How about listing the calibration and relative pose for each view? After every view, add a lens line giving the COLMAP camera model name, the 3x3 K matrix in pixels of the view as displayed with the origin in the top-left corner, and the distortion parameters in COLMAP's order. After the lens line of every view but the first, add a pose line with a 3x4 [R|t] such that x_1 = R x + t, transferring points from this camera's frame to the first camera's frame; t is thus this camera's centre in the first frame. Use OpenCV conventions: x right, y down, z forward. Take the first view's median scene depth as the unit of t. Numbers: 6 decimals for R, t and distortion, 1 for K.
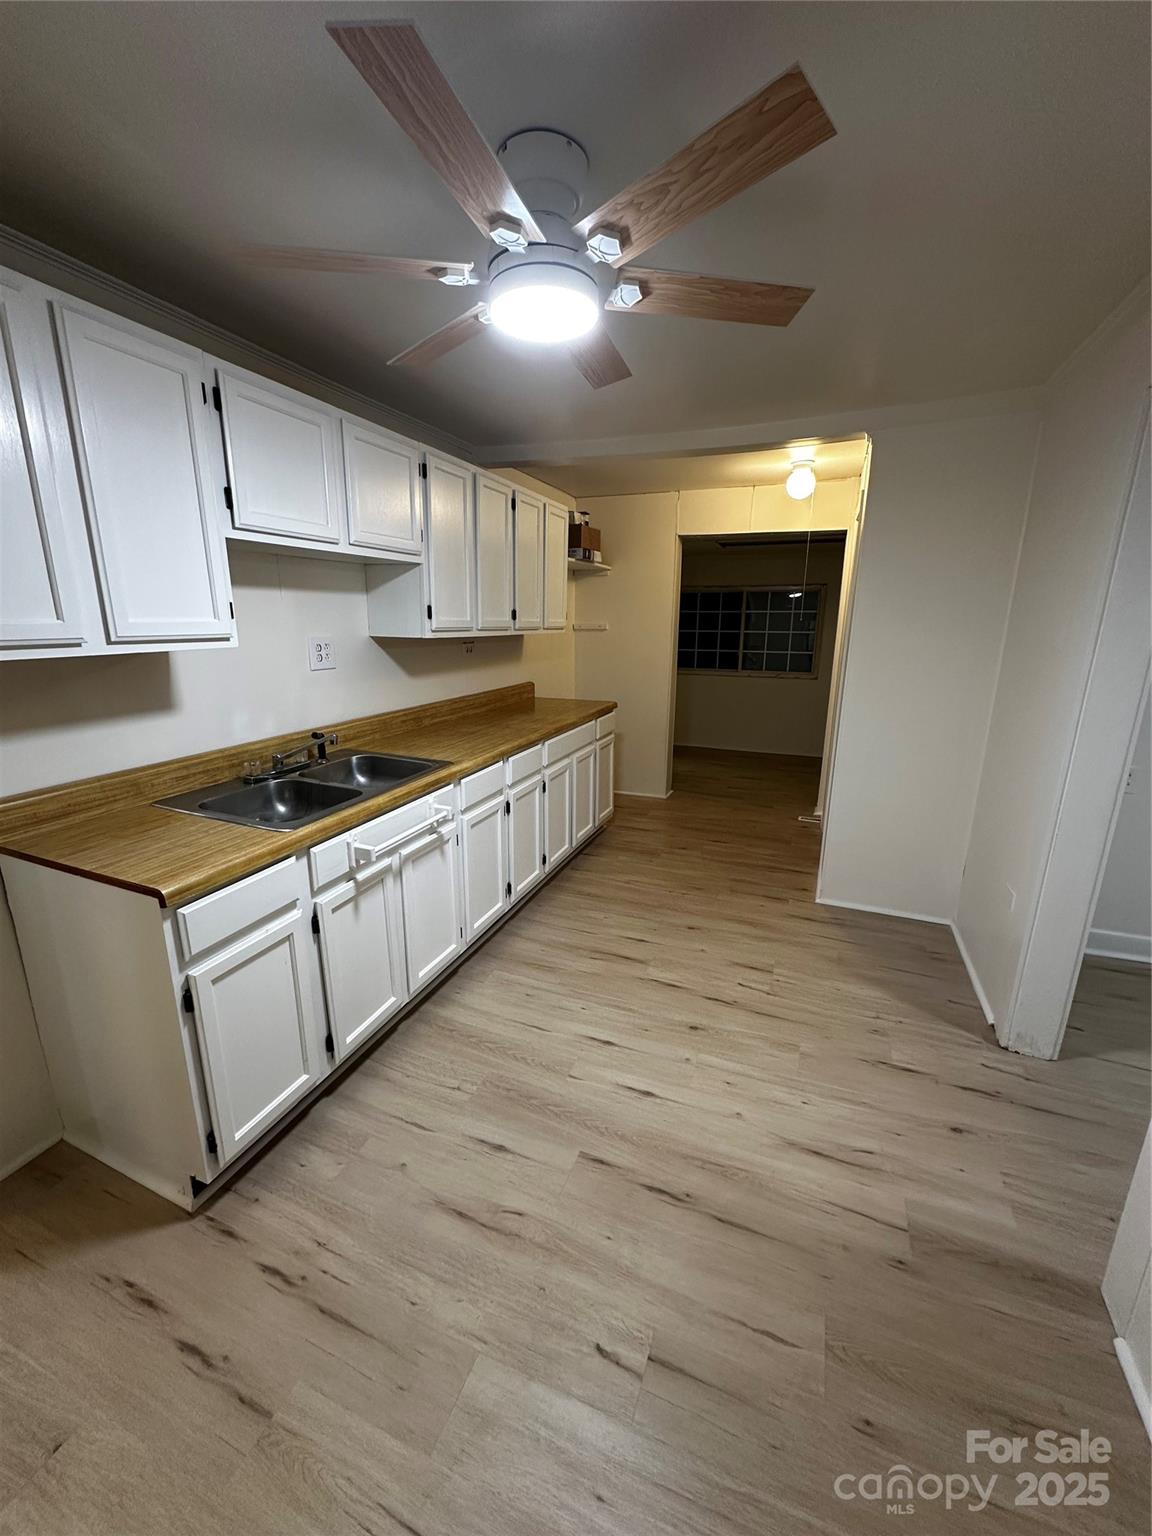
lens RADIAL K [[609.6, 0, 576.0], [0, 609.6, 768.0], [0, 0, 1]] dist [-0.006611, 0.000455]
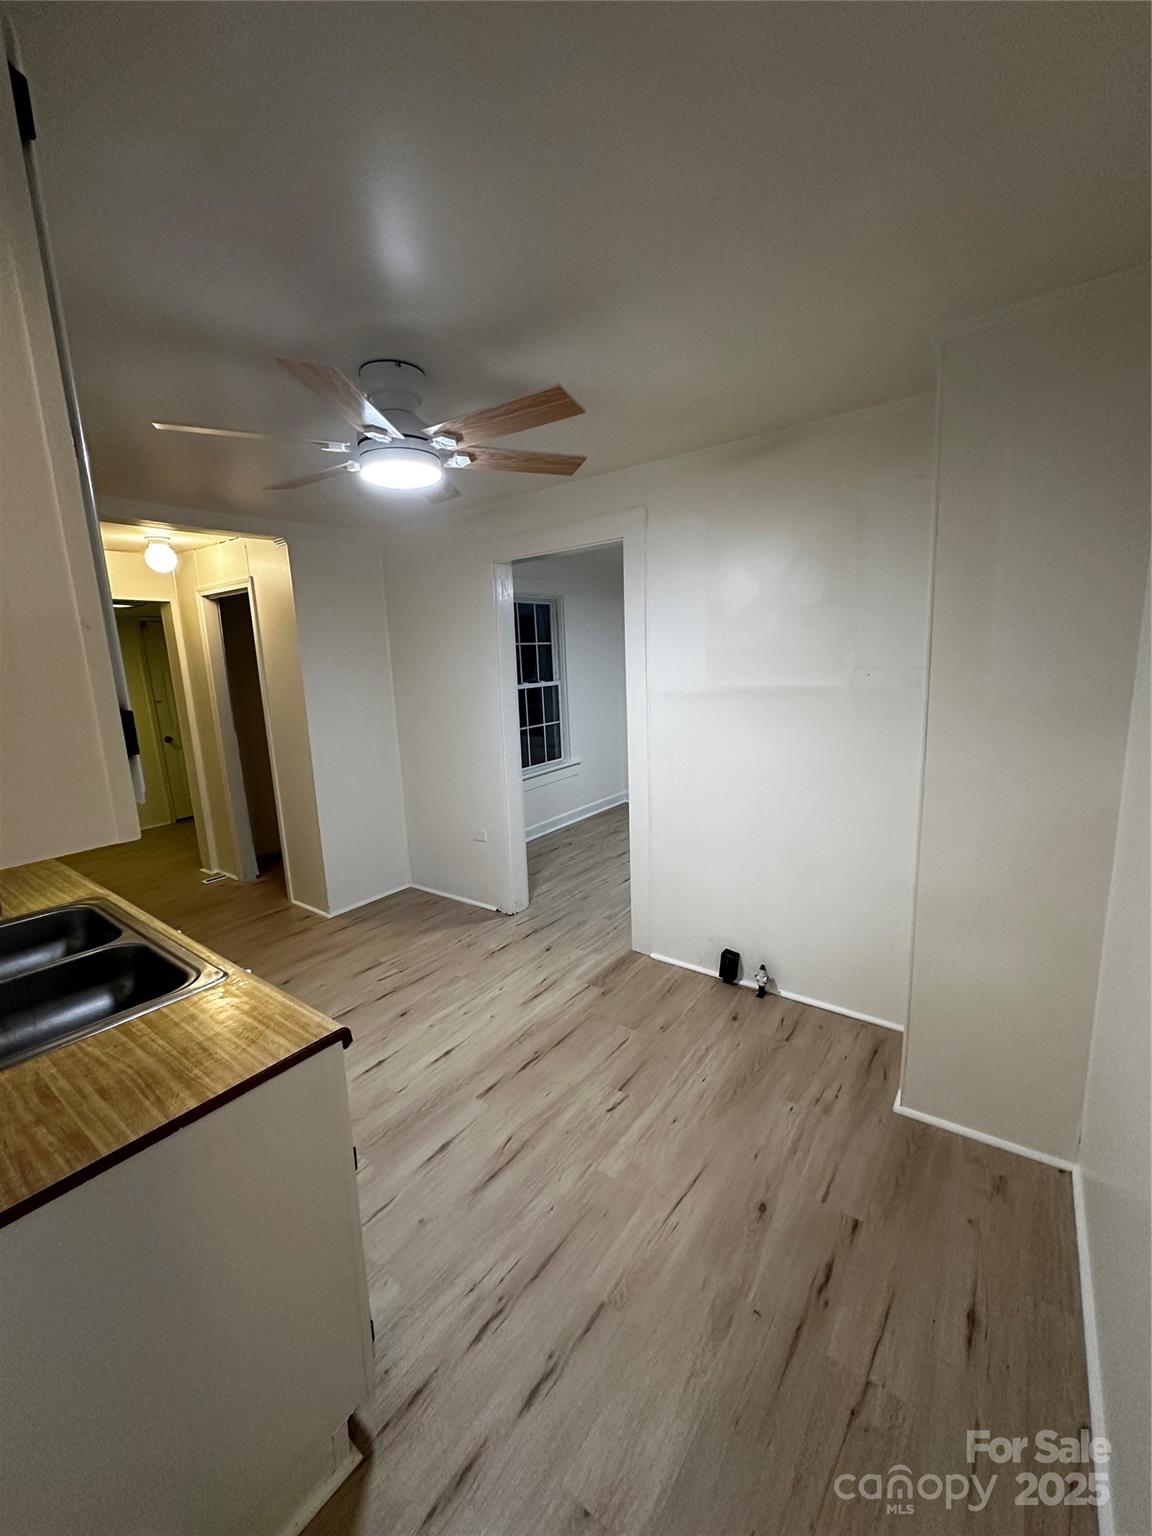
lens RADIAL K [[609.6, 0, 576.0], [0, 609.6, 768.0], [0, 0, 1]] dist [-0.006611, 0.000455]
pose [[0.249978, -0.190604, 0.949306, -0.923433], [0.276673, 0.953616, 0.118614, -0.106730], [-0.927881, 0.232996, 0.291118, 0.252415]]
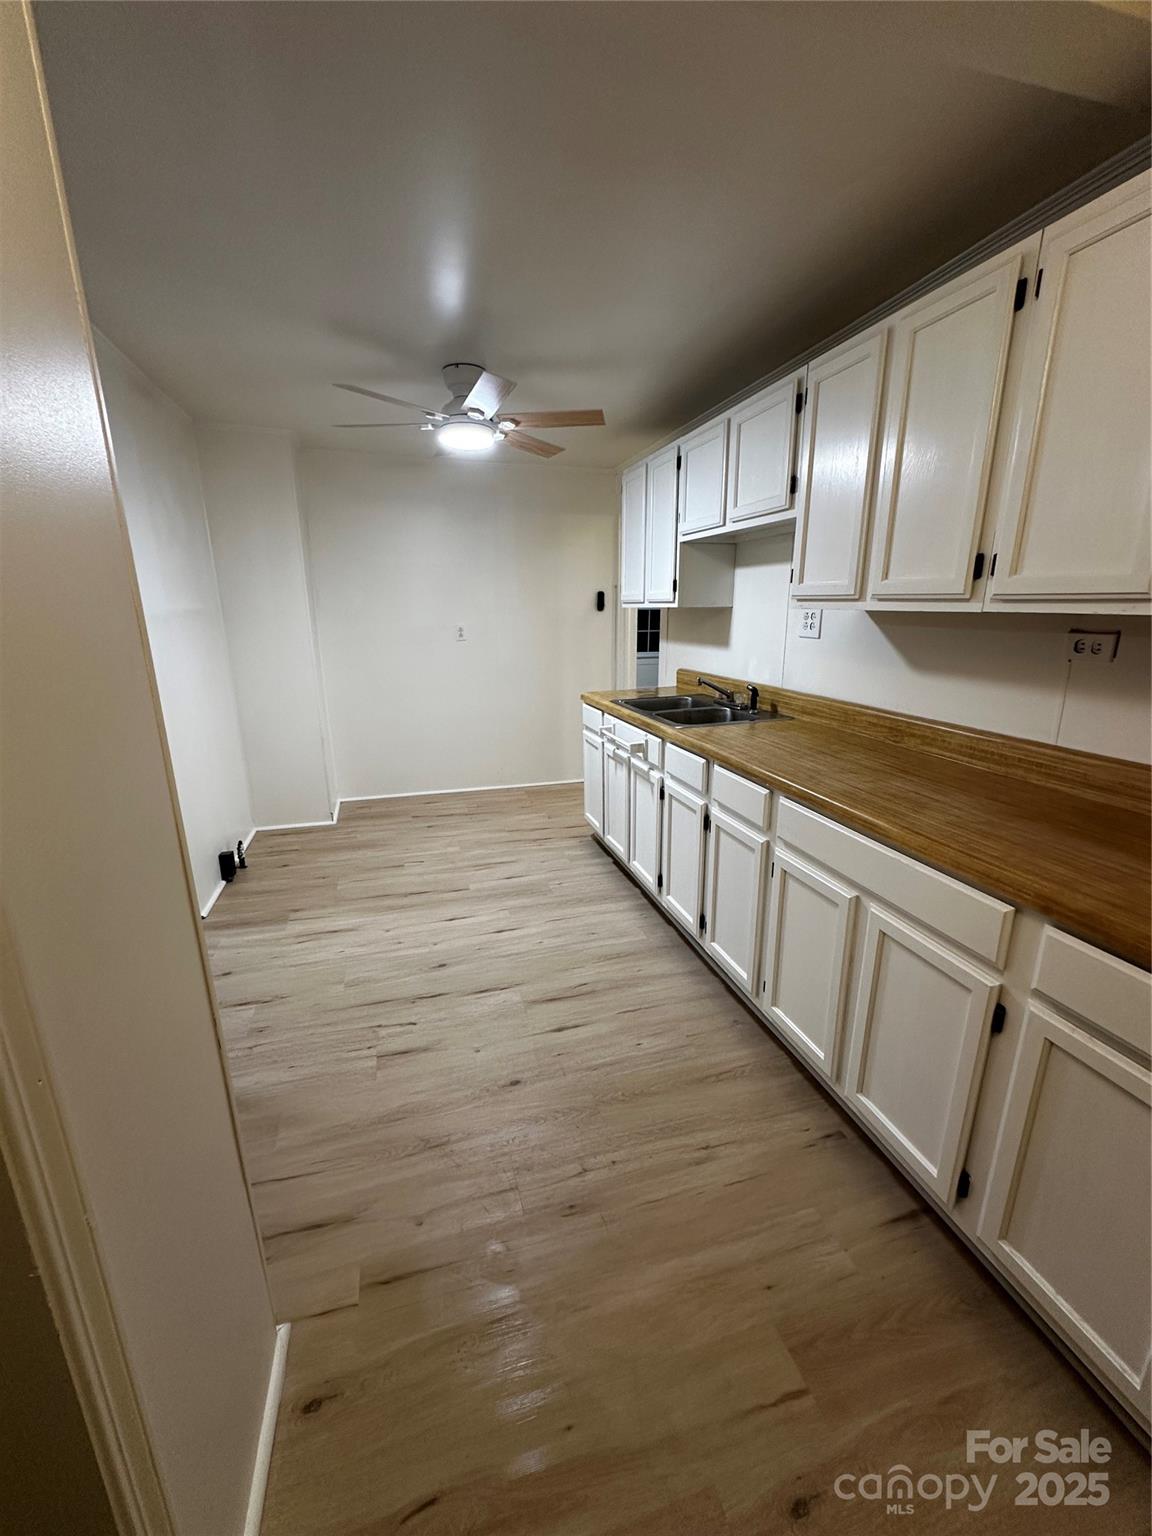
lens RADIAL K [[609.6, 0, 576.0], [0, 609.6, 768.0], [0, 0, 1]] dist [-0.006611, 0.000455]
pose [[-0.781685, 0.160340, -0.602710, 0.718909], [-0.147721, 0.891289, 0.428698, -0.461975], [0.605926, 0.424140, -0.673022, 2.050297]]
